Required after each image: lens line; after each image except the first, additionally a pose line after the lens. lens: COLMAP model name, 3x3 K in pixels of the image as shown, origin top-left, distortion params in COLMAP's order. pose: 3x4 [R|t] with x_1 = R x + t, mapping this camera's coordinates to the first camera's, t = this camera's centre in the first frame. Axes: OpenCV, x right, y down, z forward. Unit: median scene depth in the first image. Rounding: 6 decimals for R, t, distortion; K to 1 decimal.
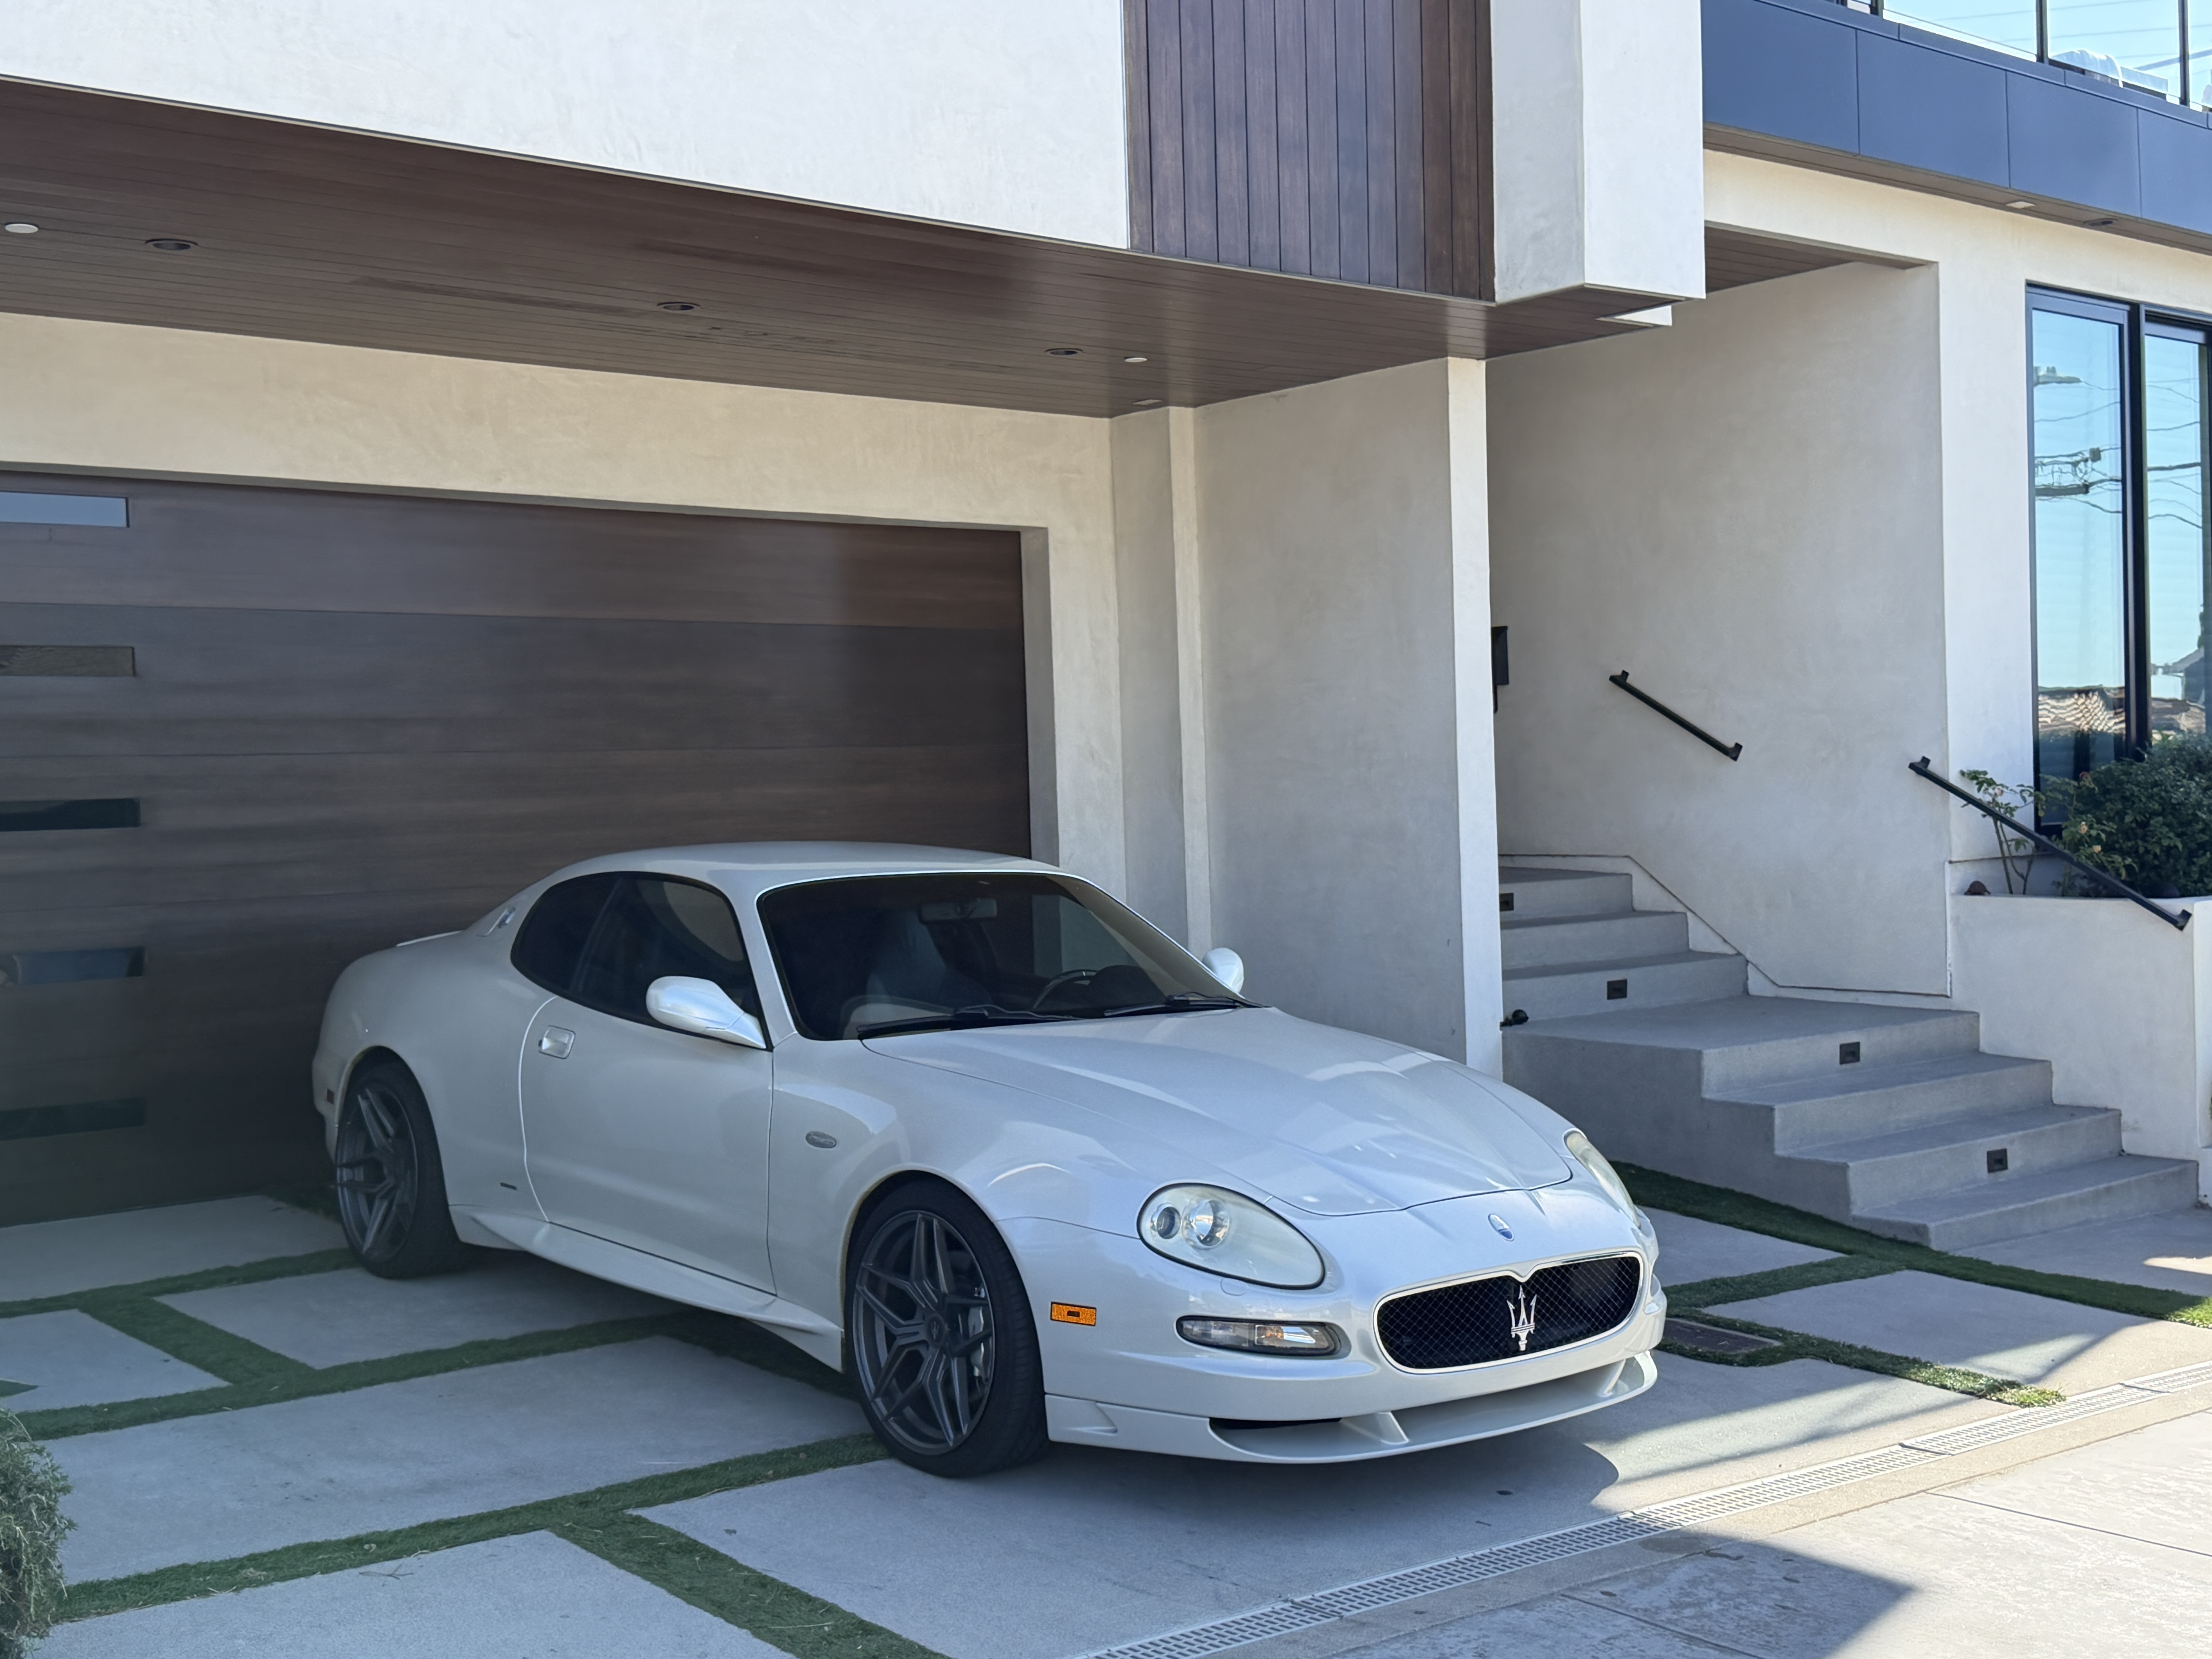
lens RADIAL K [[2503.5, 0, 1108.0], [0, 2503.5, 825.6], [0, 0, 1]] dist [0.089274, 0.000000]
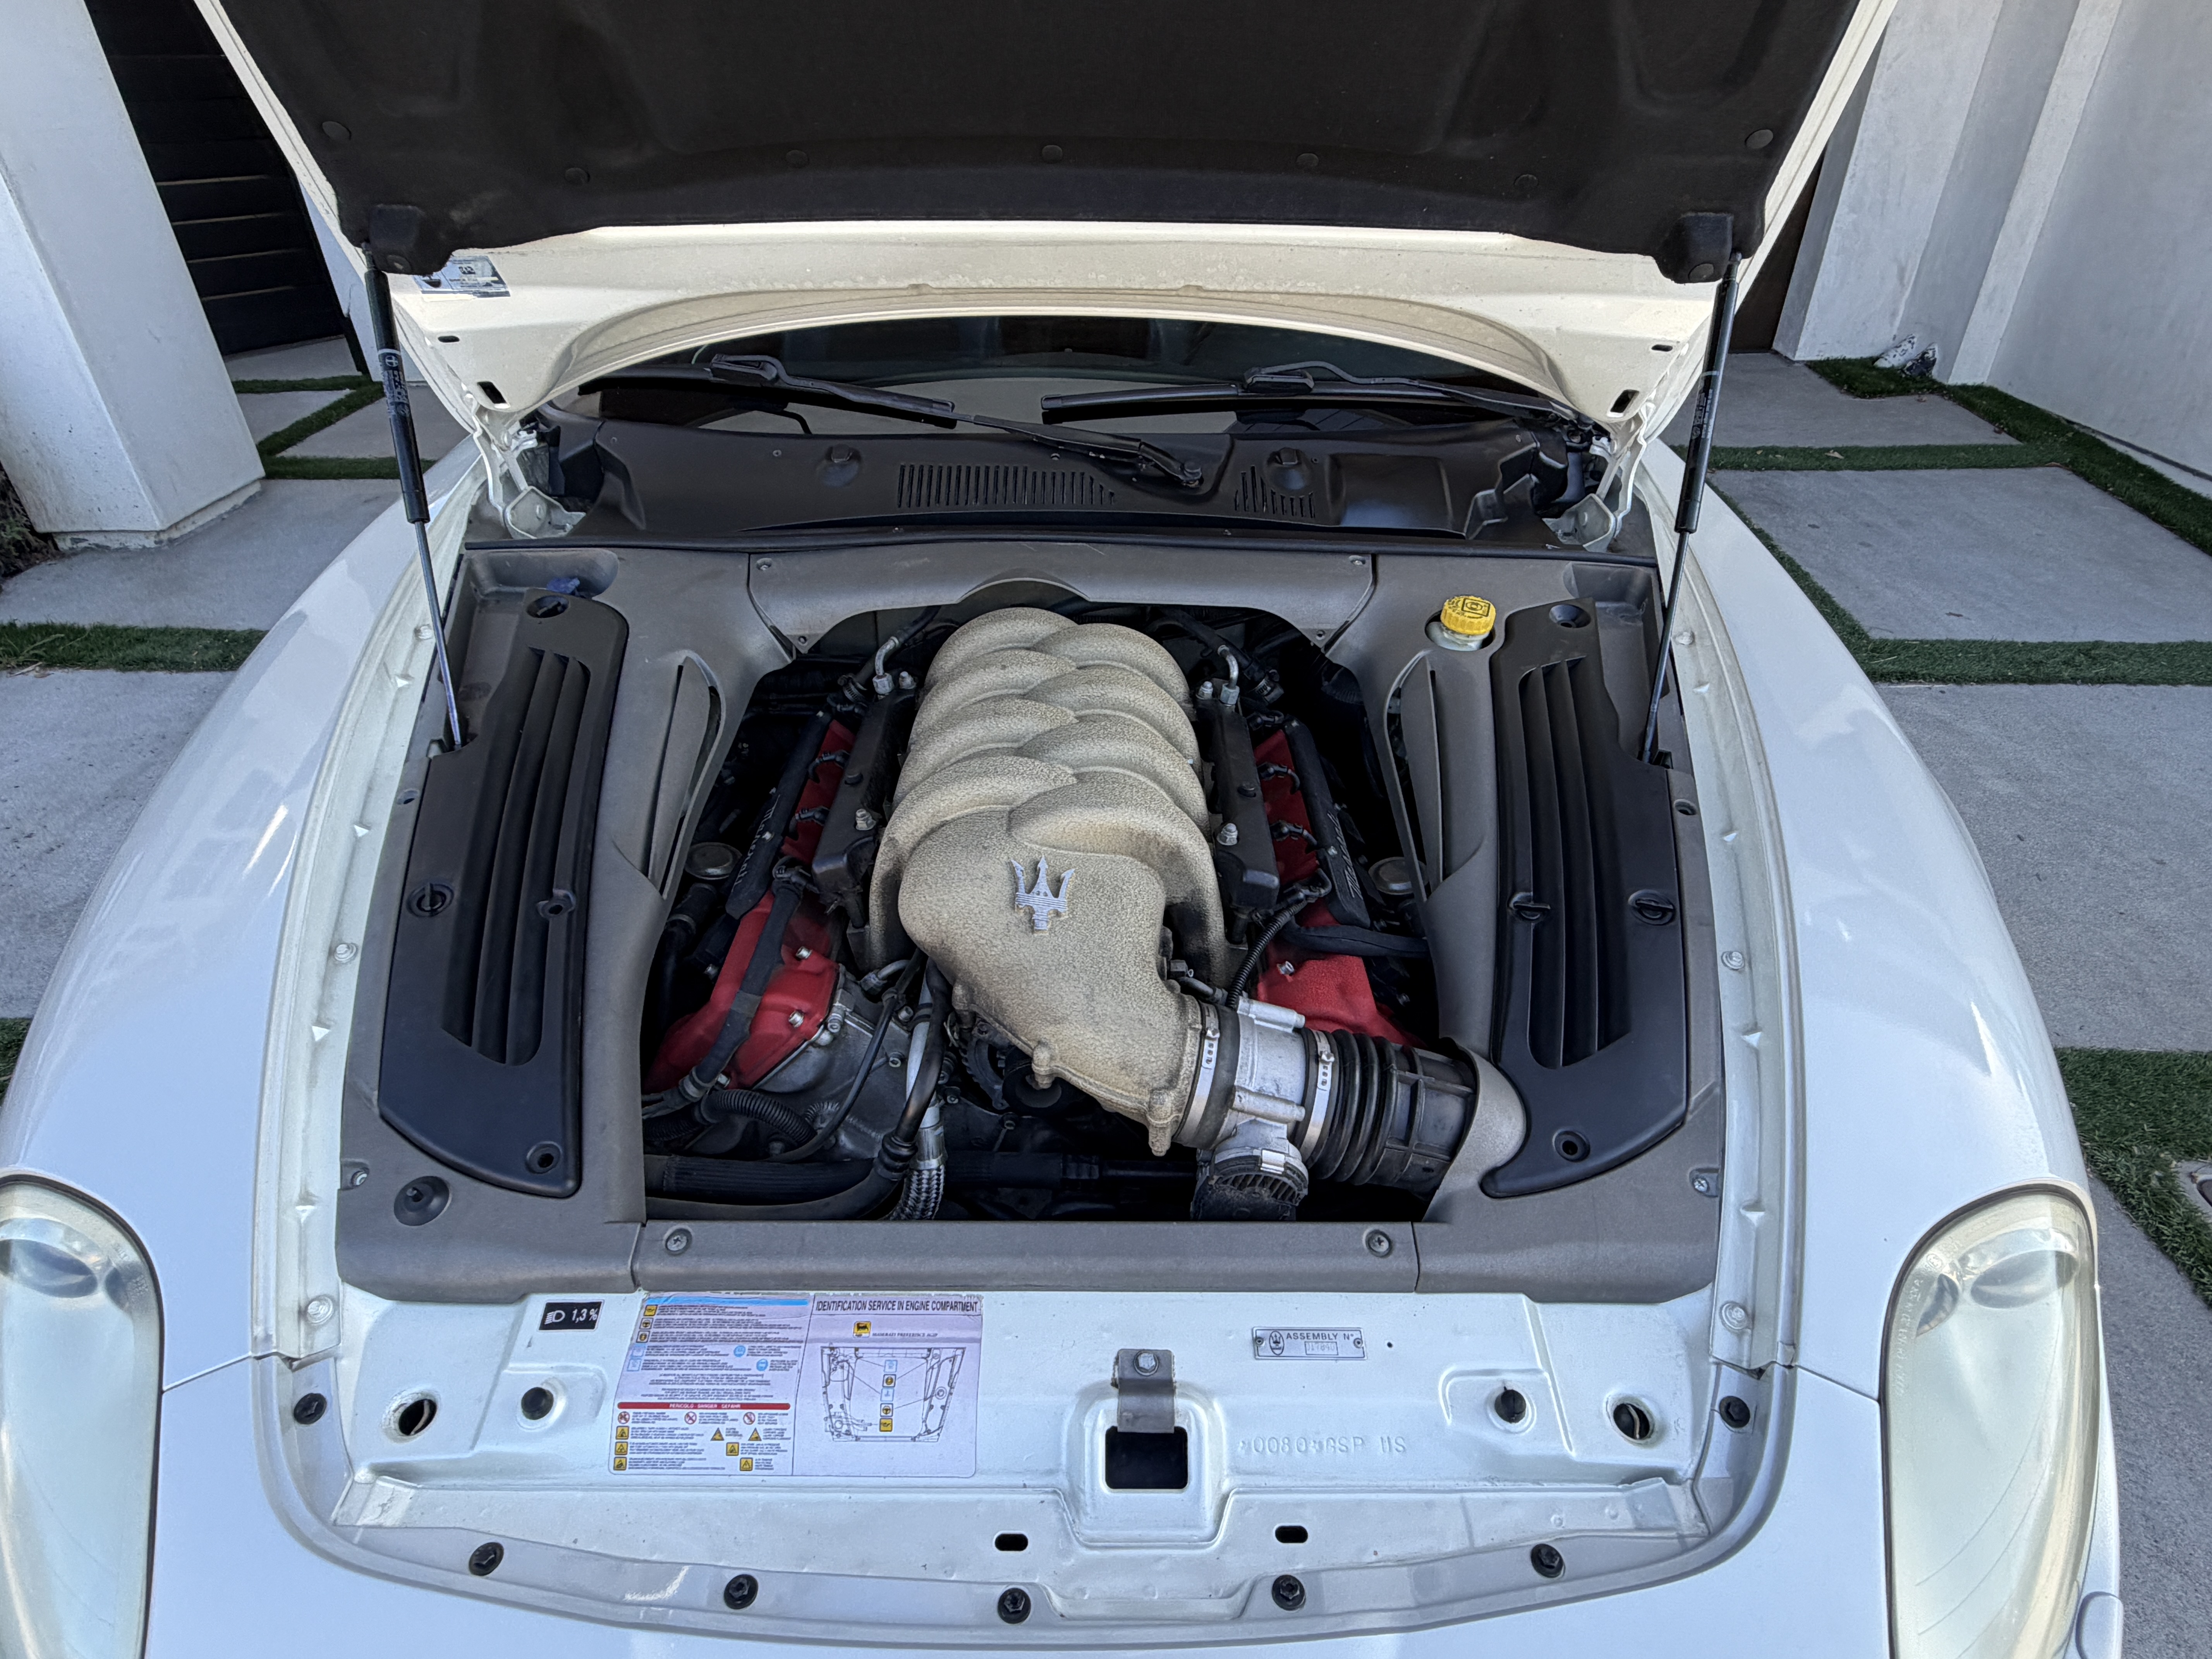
lens RADIAL K [[1202.5, 0, 1097.6], [0, 1202.5, 832.5], [0, 0, 1]] dist [0.002665, -0.000934]
pose [[0.758956, 0.366755, -0.538031, 0.114762], [-0.013136, 0.834743, 0.550483, 0.013186], [0.651010, -0.410725, 0.638351, 0.597578]]
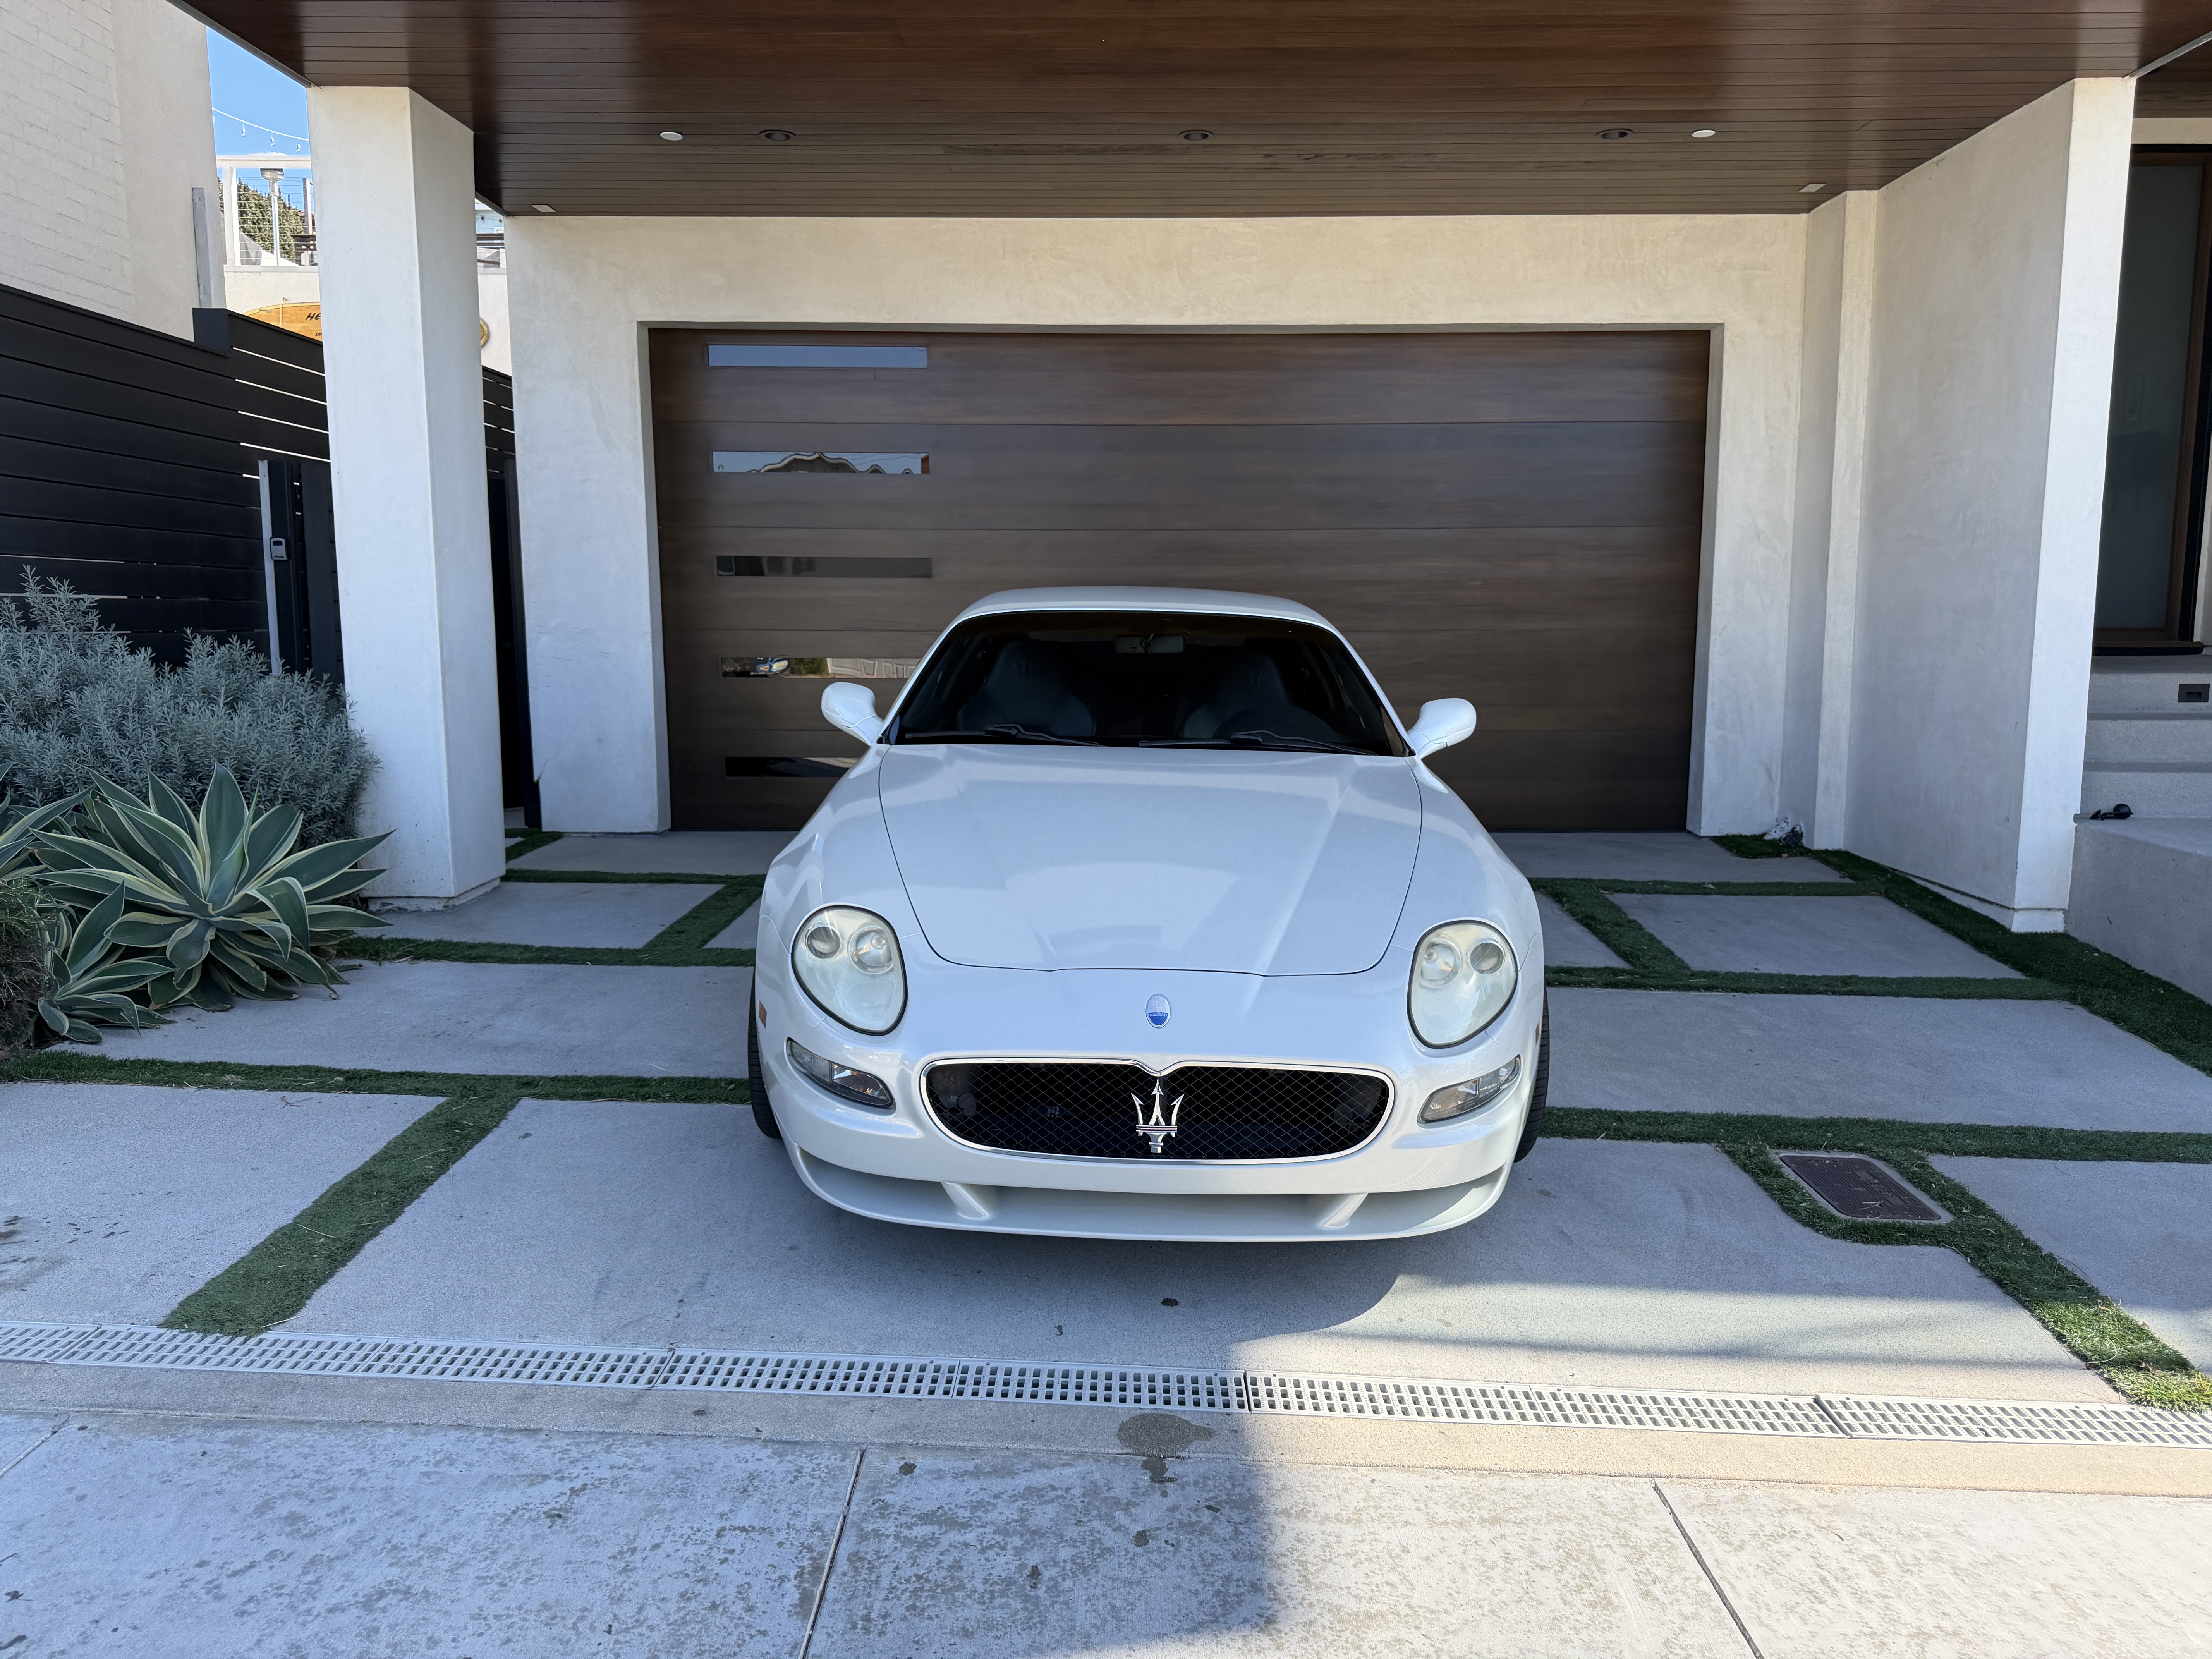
lens RADIAL K [[1555.5, 0, 1112.5], [0, 1555.5, 823.9], [0, 0, 1]] dist [0.030776, -0.036631]
pose [[0.759478, 0.112723, -0.640692, 0.291363], [-0.032264, 0.990188, 0.135967, 0.015915], [0.649732, -0.082593, 0.755663, 0.365484]]
